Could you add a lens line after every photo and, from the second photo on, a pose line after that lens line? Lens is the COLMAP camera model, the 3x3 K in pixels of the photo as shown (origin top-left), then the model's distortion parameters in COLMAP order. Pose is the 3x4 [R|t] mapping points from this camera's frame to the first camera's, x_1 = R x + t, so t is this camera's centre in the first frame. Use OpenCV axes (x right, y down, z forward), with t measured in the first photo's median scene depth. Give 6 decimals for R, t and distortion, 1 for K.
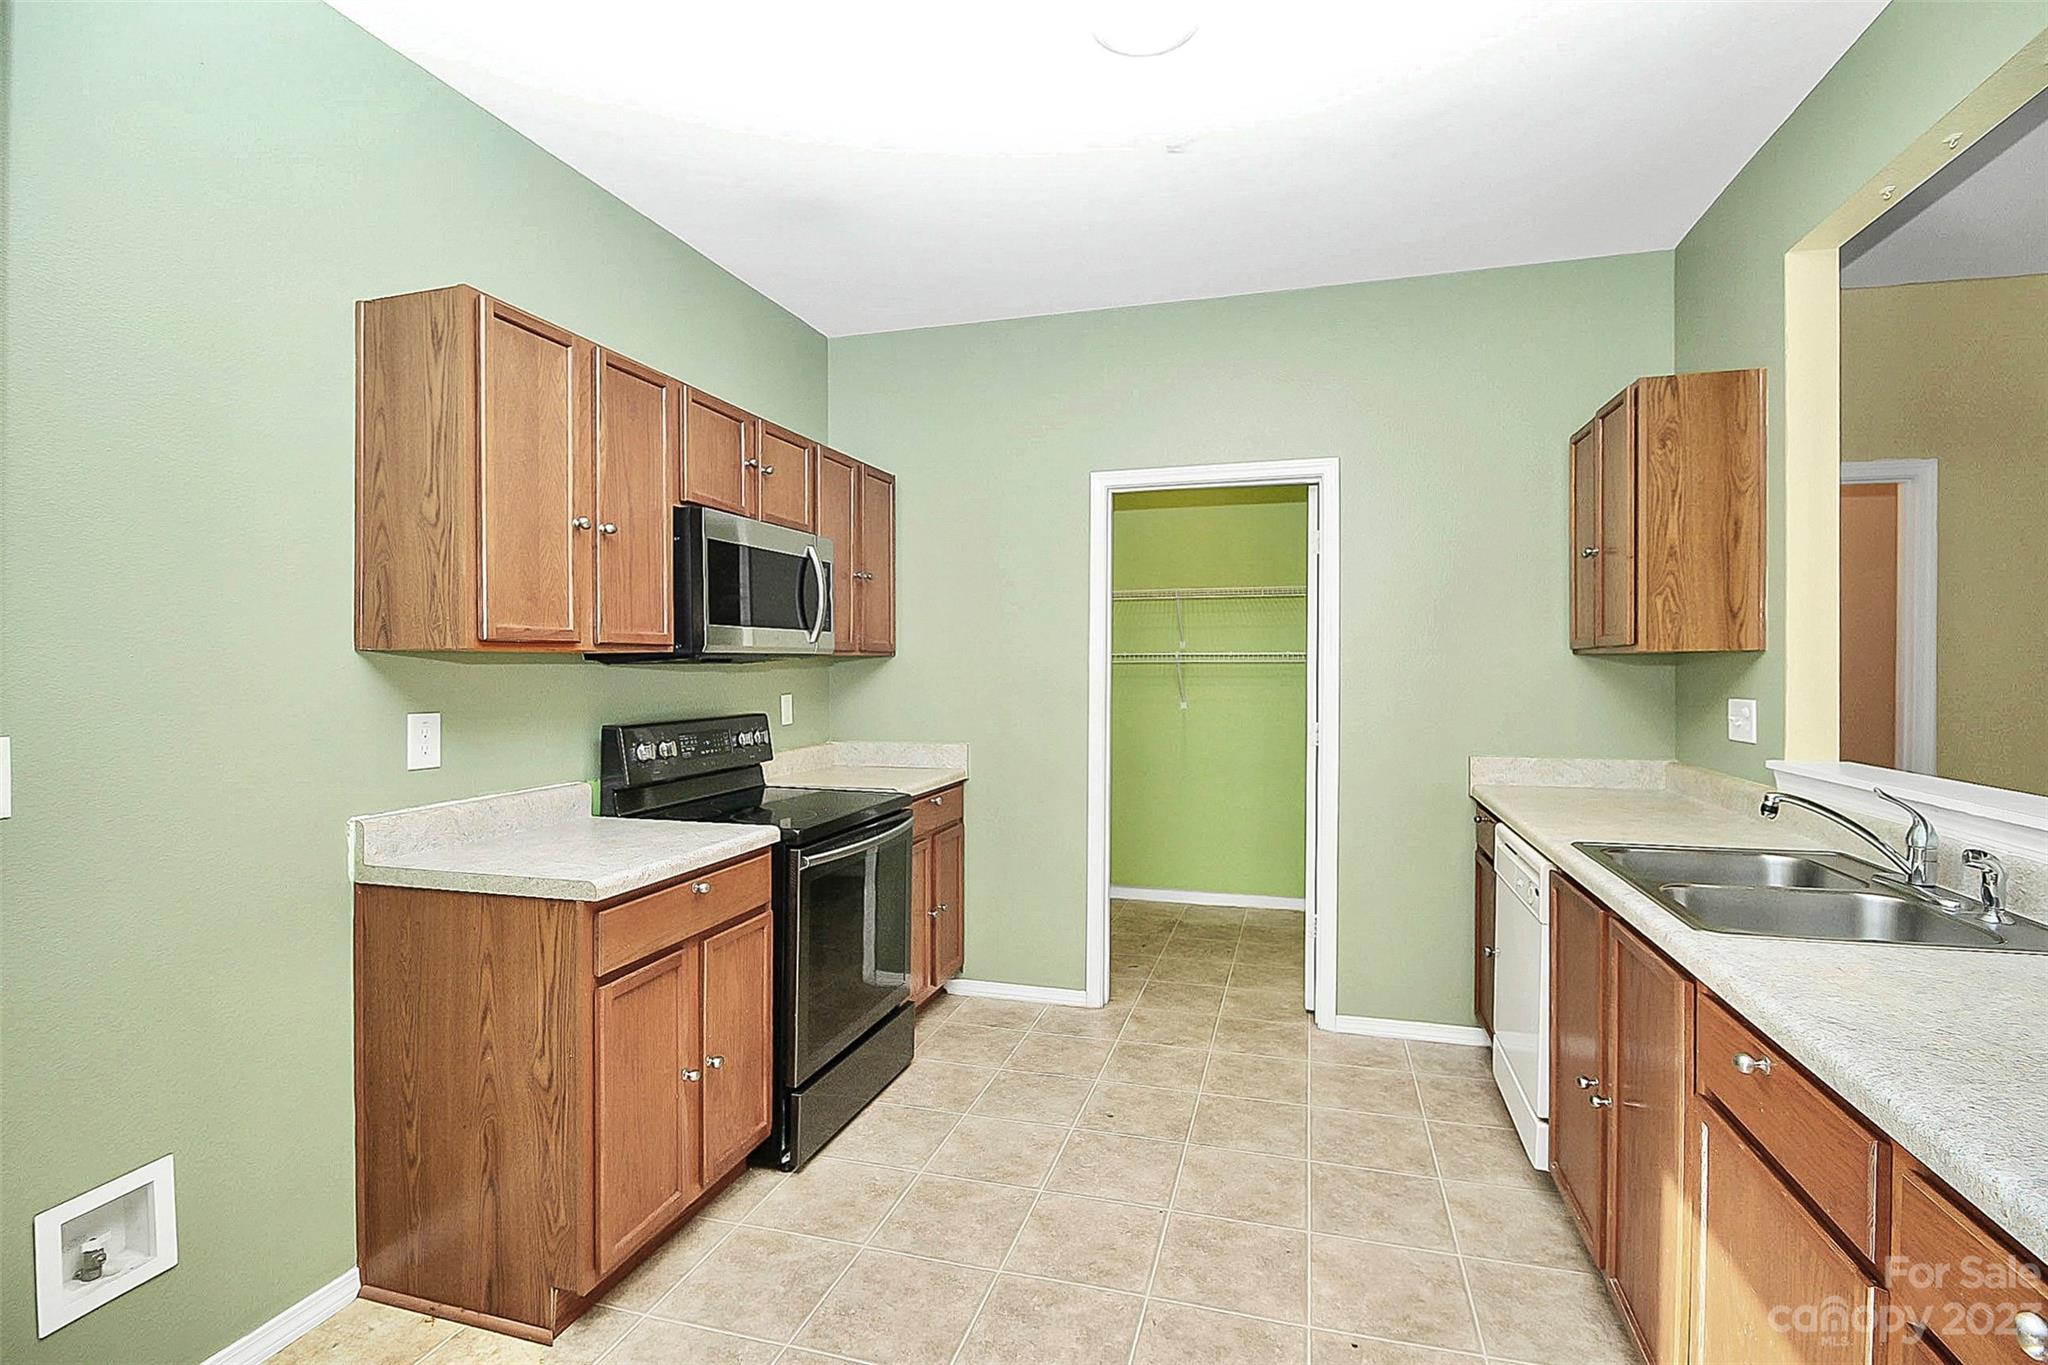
lens RADIAL K [[959.6, 0, 1022.0], [0, 959.6, 671.8], [0, 0, 1]] dist [0.001412, -0.013215]
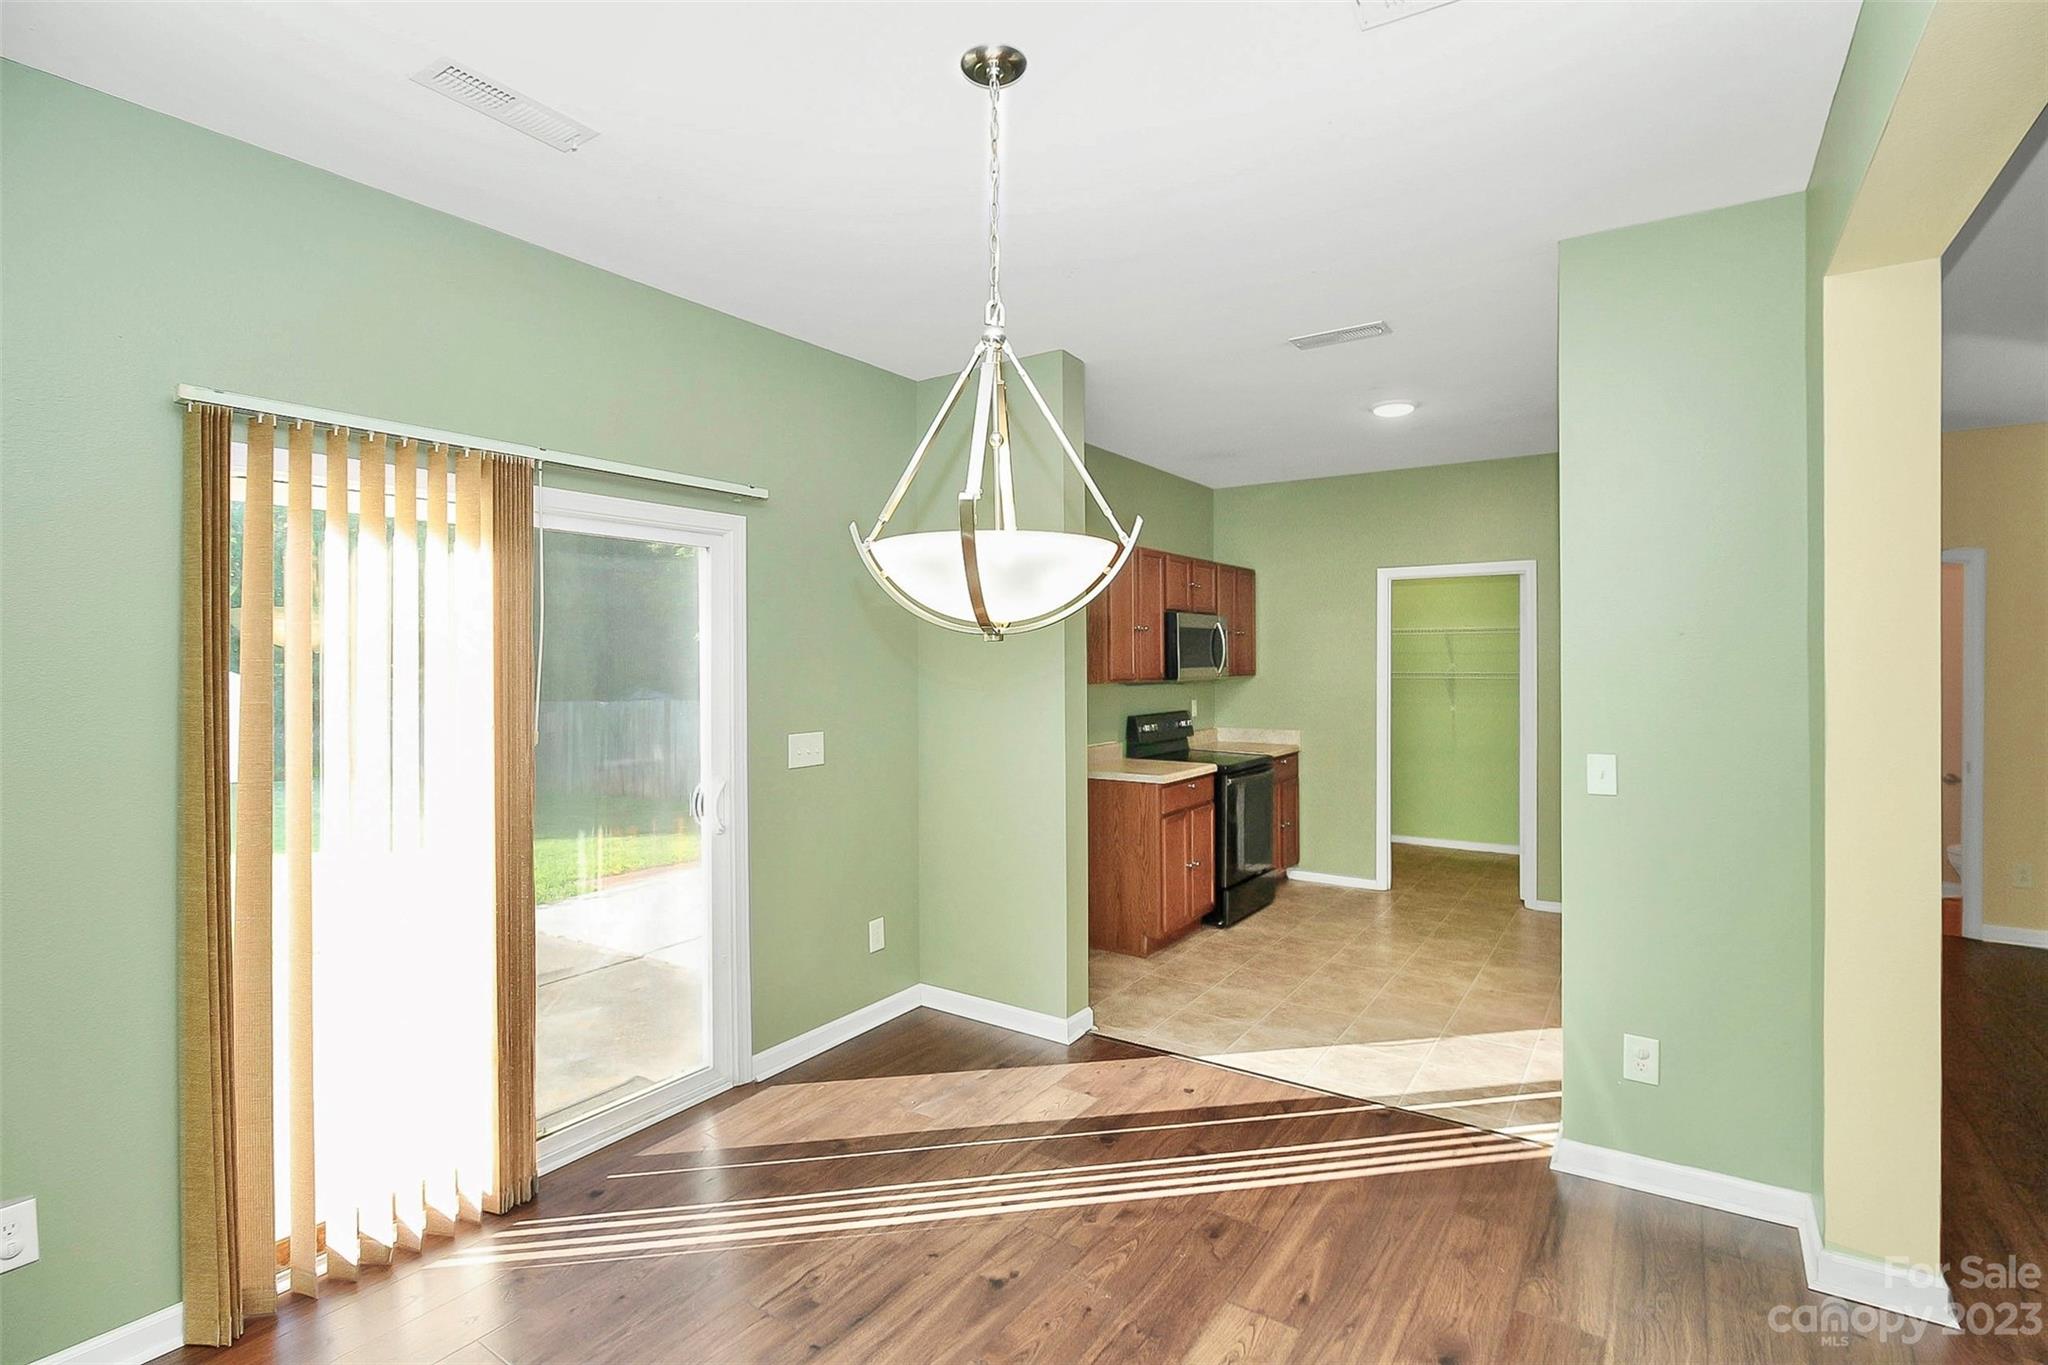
lens RADIAL K [[970.7, 0, 1033.0], [0, 970.7, 663.8], [0, 0, 1]] dist [0.001234, -0.012355]
pose [[0.958412, -0.000546, -0.285387, -0.027509], [-0.001327, 0.999979, -0.006369, -0.039313], [0.285385, 0.006482, 0.958391, -1.008735]]
